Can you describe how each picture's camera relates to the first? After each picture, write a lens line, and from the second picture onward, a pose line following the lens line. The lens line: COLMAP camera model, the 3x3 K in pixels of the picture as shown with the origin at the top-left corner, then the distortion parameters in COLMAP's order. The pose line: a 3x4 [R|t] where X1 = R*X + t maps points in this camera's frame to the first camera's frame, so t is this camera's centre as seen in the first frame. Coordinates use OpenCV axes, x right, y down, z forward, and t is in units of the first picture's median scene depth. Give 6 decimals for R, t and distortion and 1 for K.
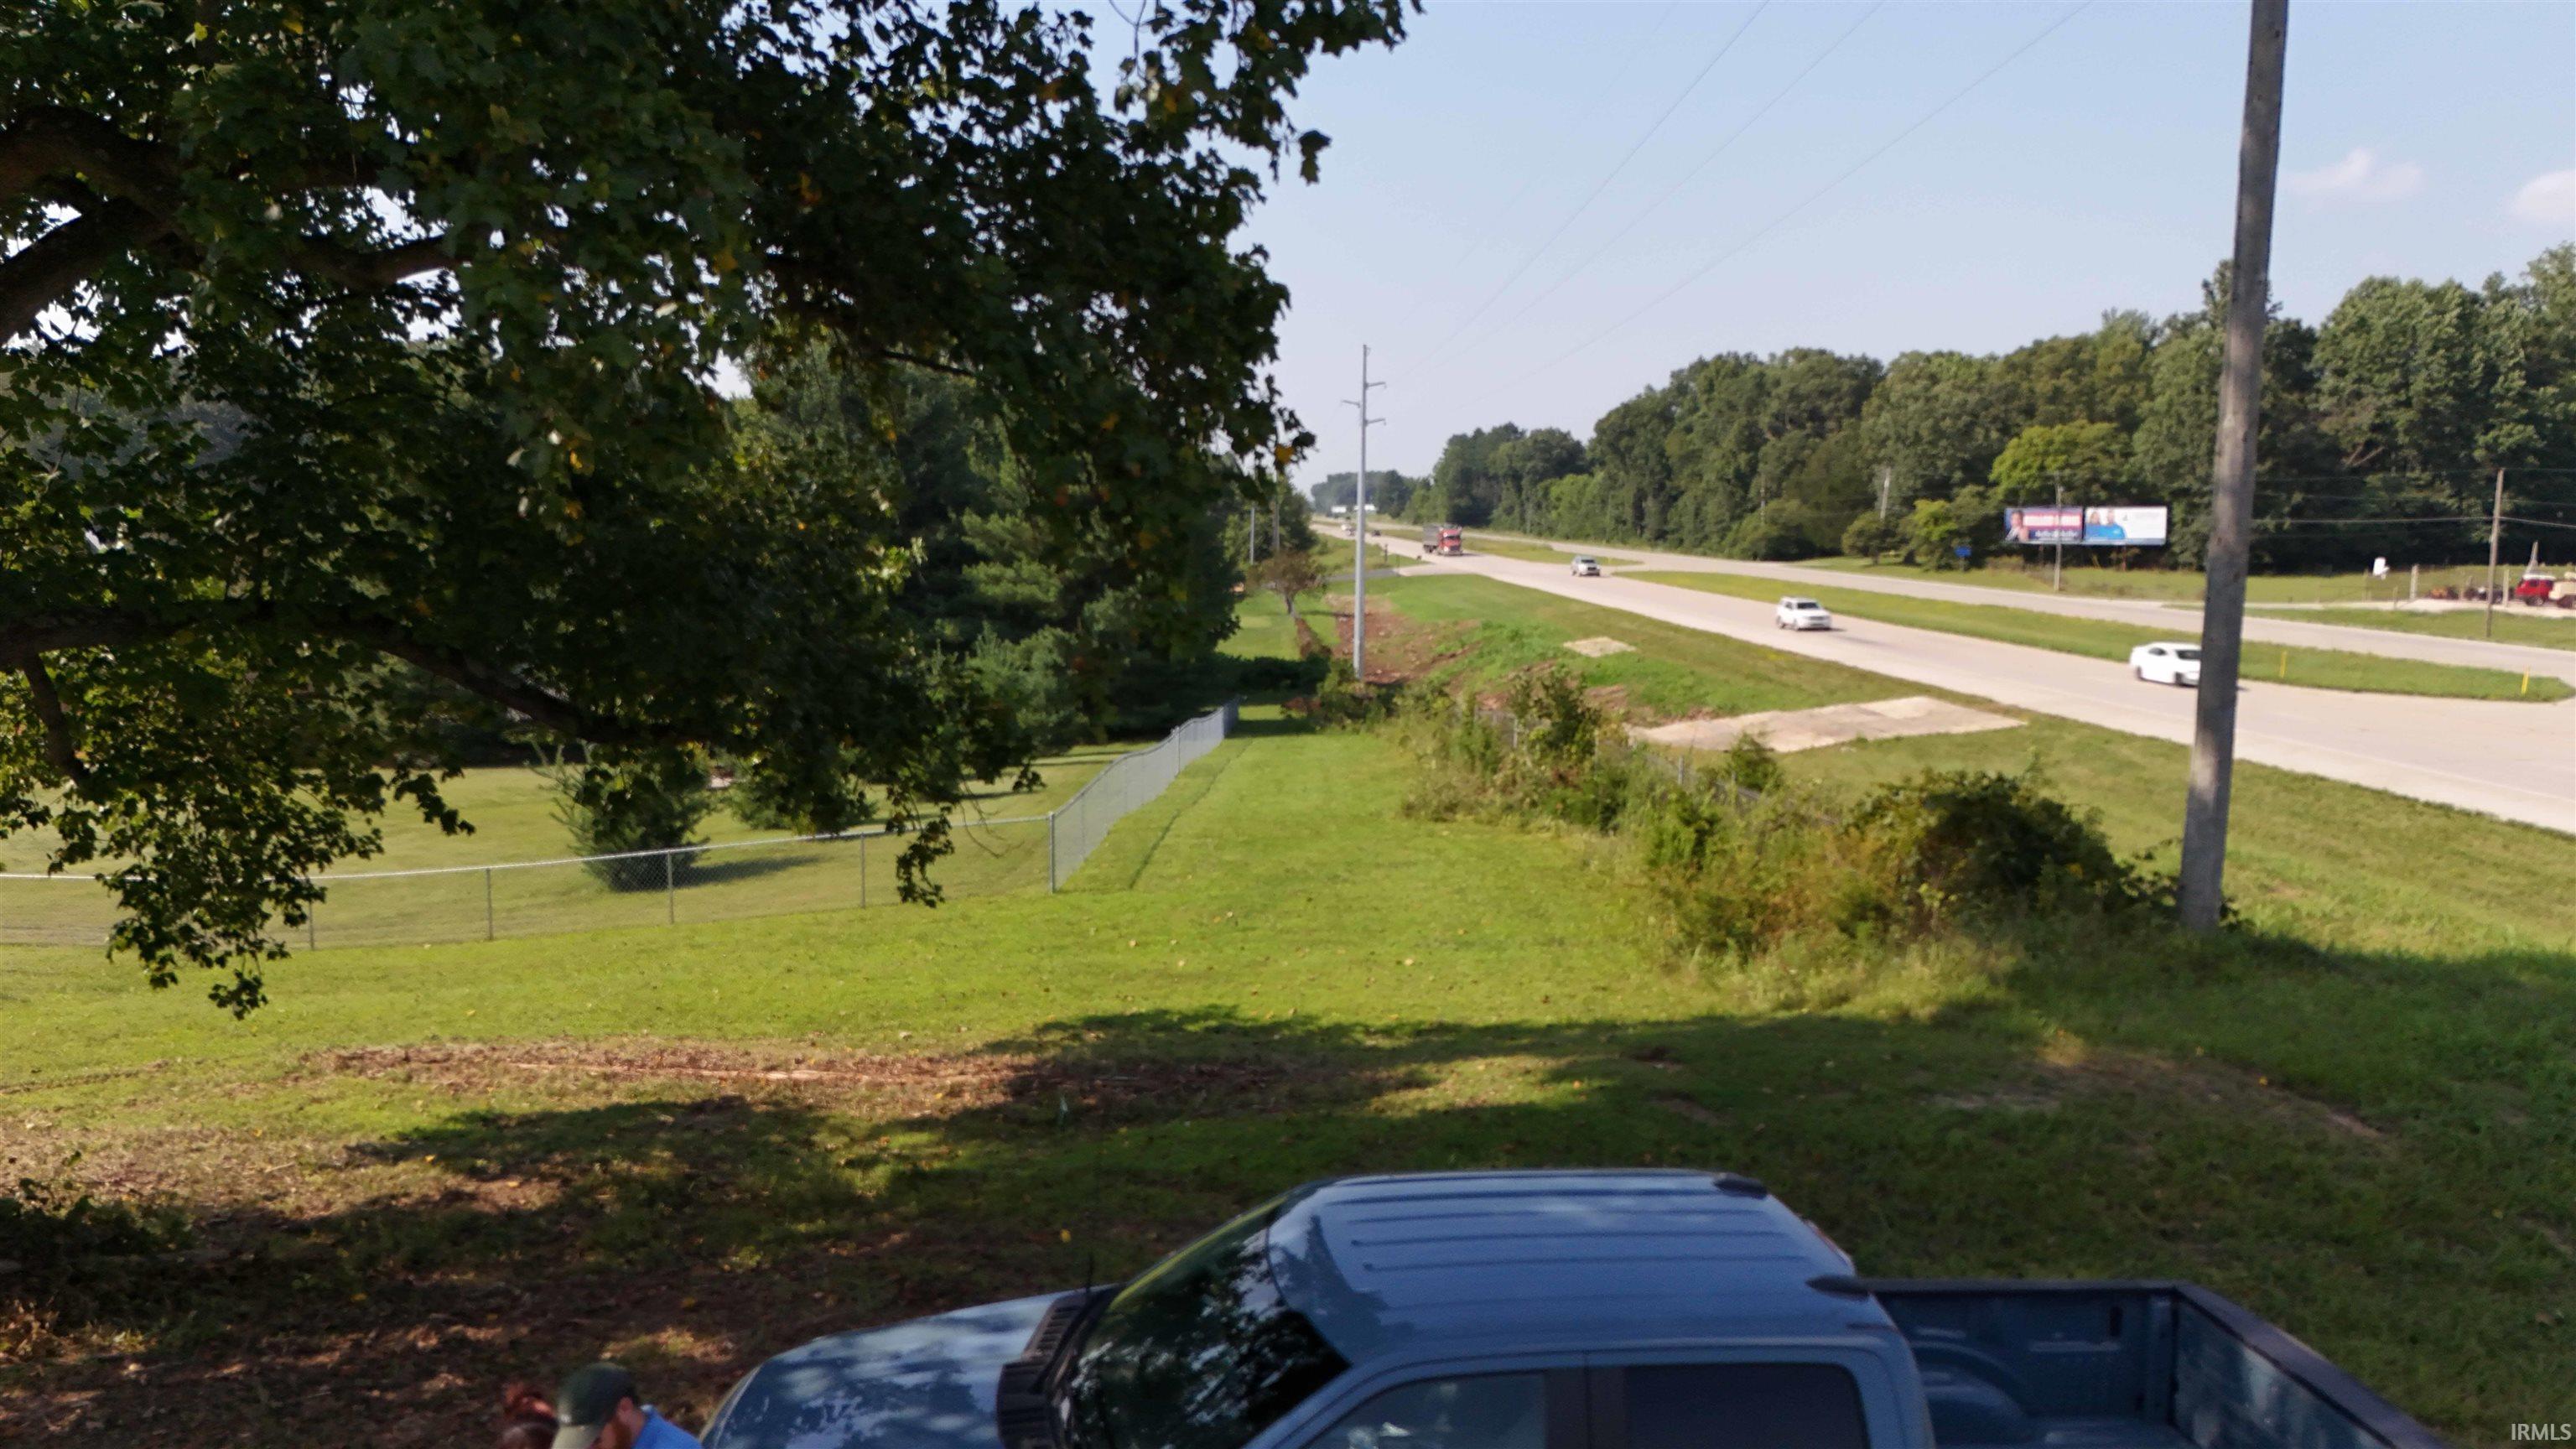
lens RADIAL K [[1895.4, 0, 1286.4], [0, 1895.4, 726.4], [0, 0, 1]] dist [0.079712, -0.062839]
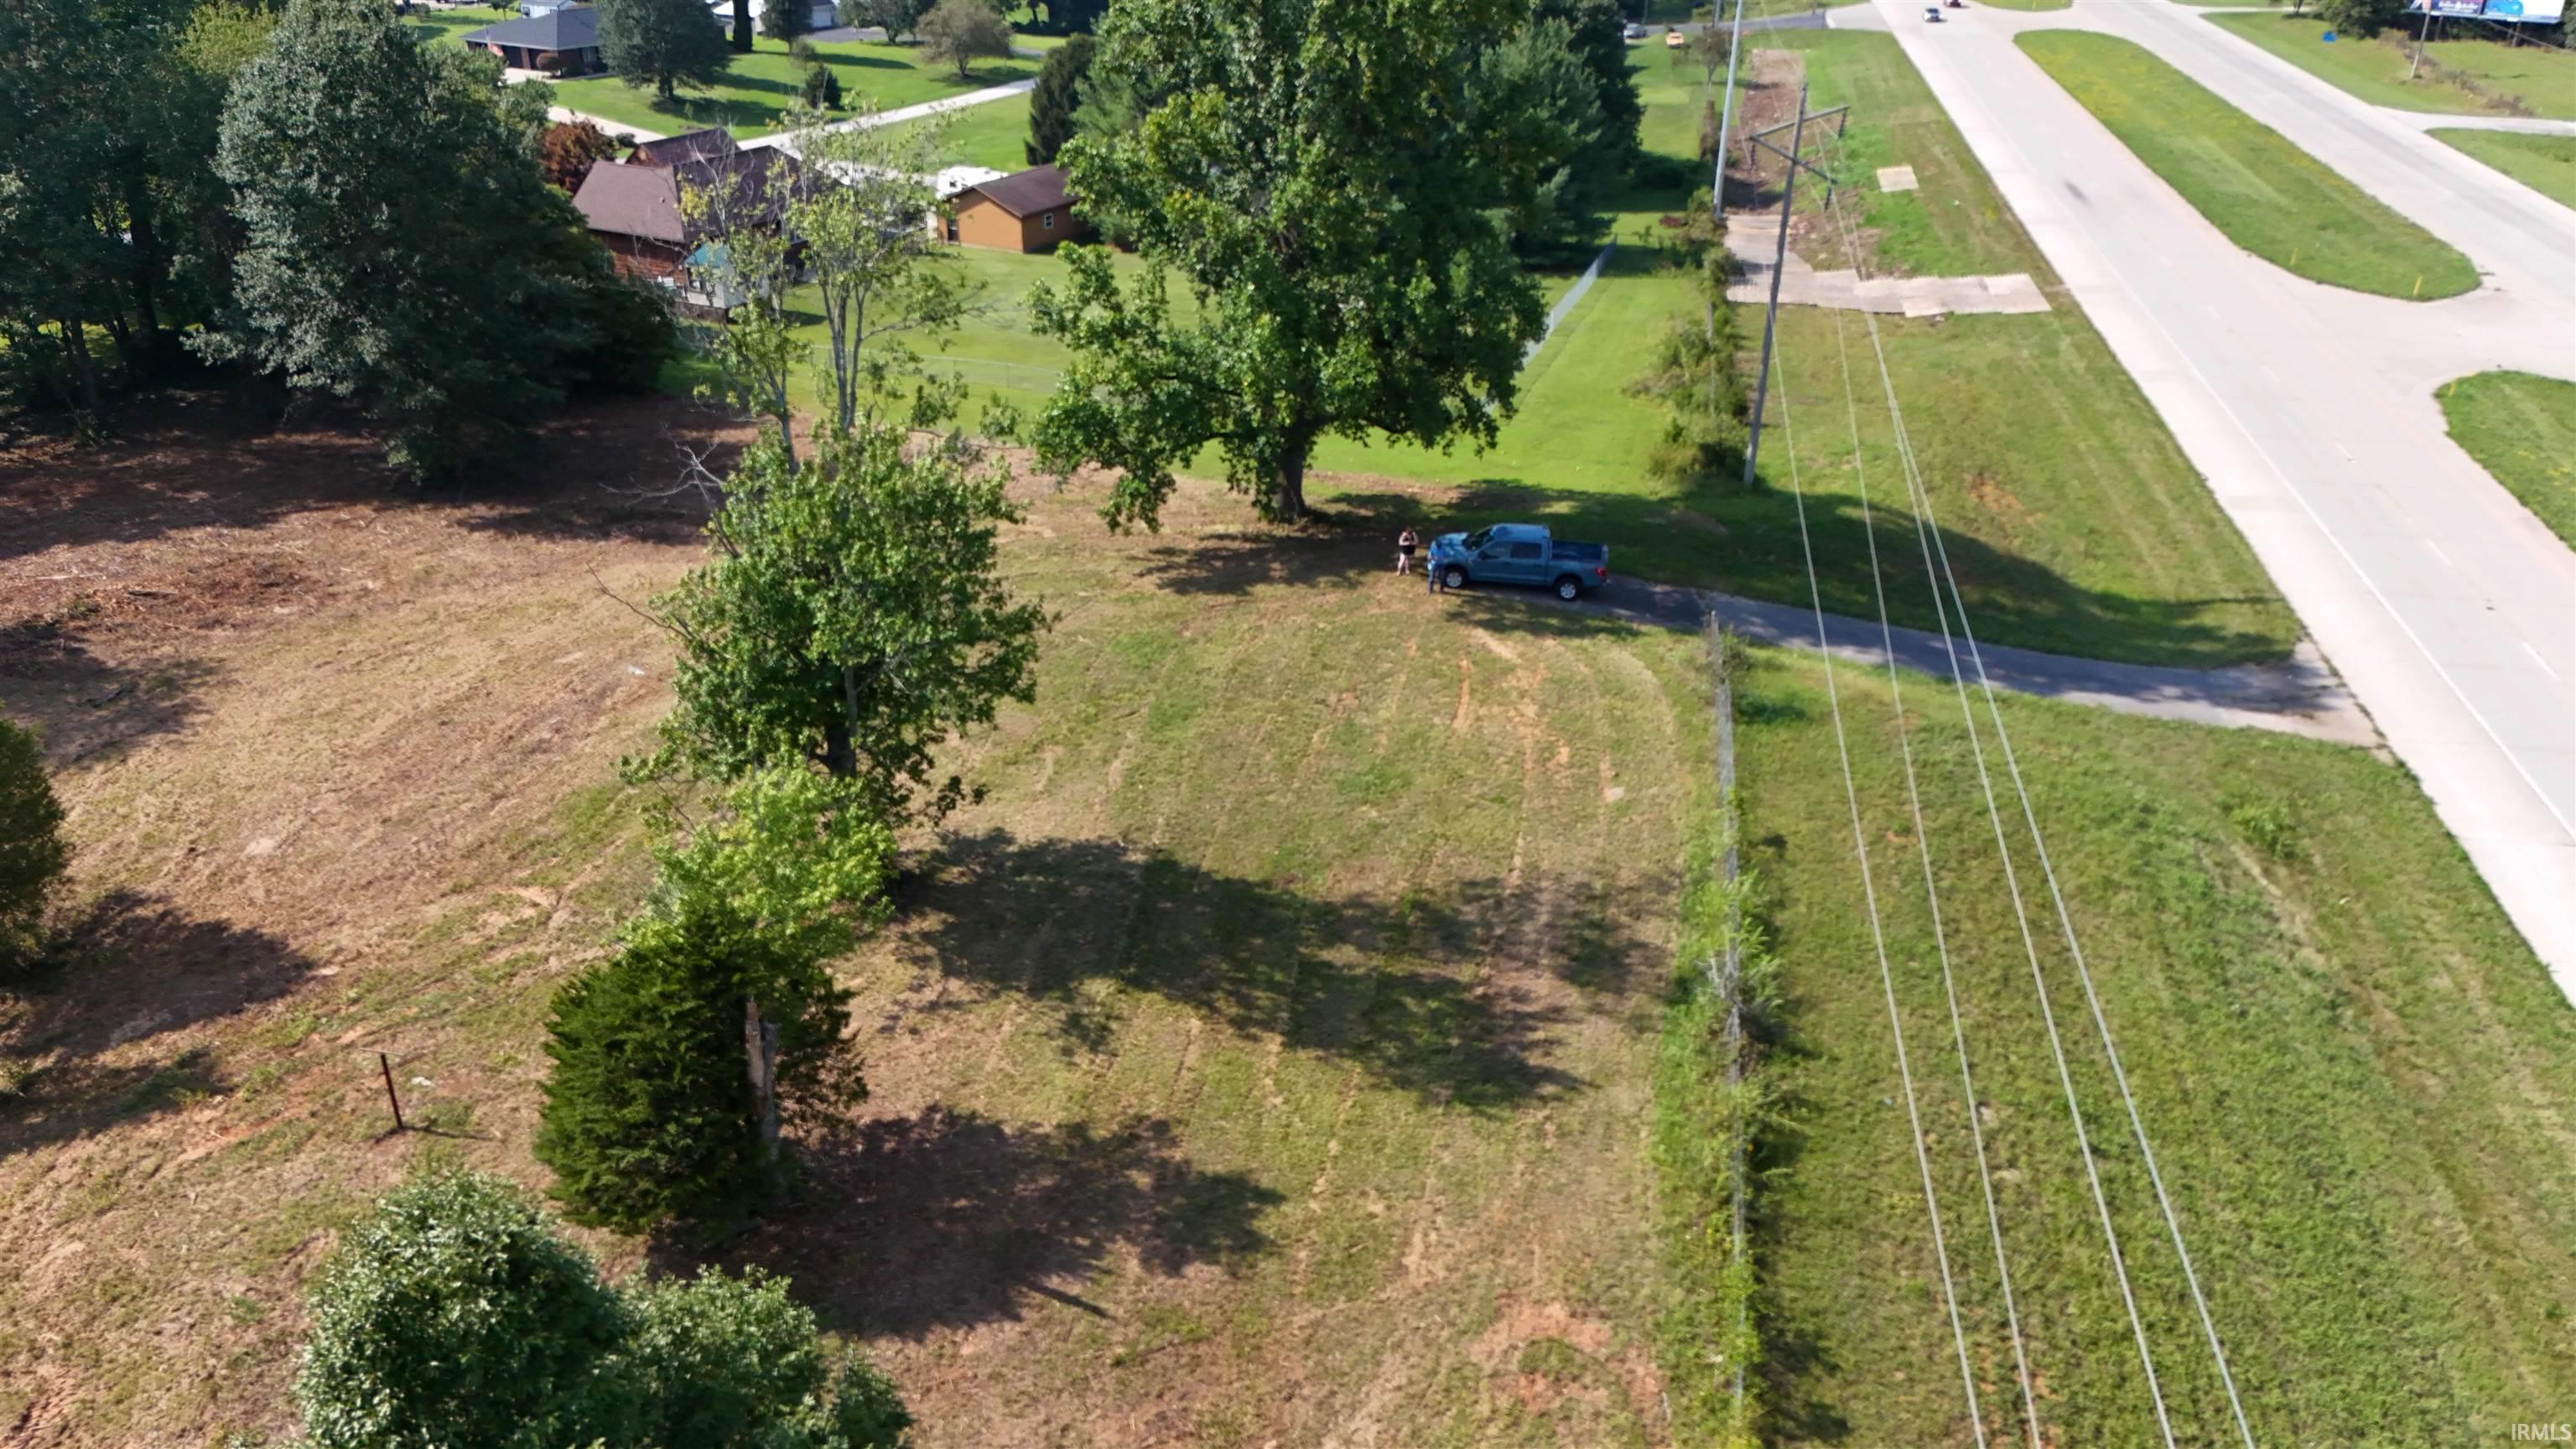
lens RADIAL K [[1895.4, 0, 1283.6], [0, 1895.4, 736.7], [0, 0, 1]] dist [0.079712, -0.062839]
pose [[0.974117, 0.106852, -0.199196, 0.368972], [-0.034797, 0.941602, 0.334926, -0.719498], [0.223351, -0.319325, 0.920948, -3.190945]]
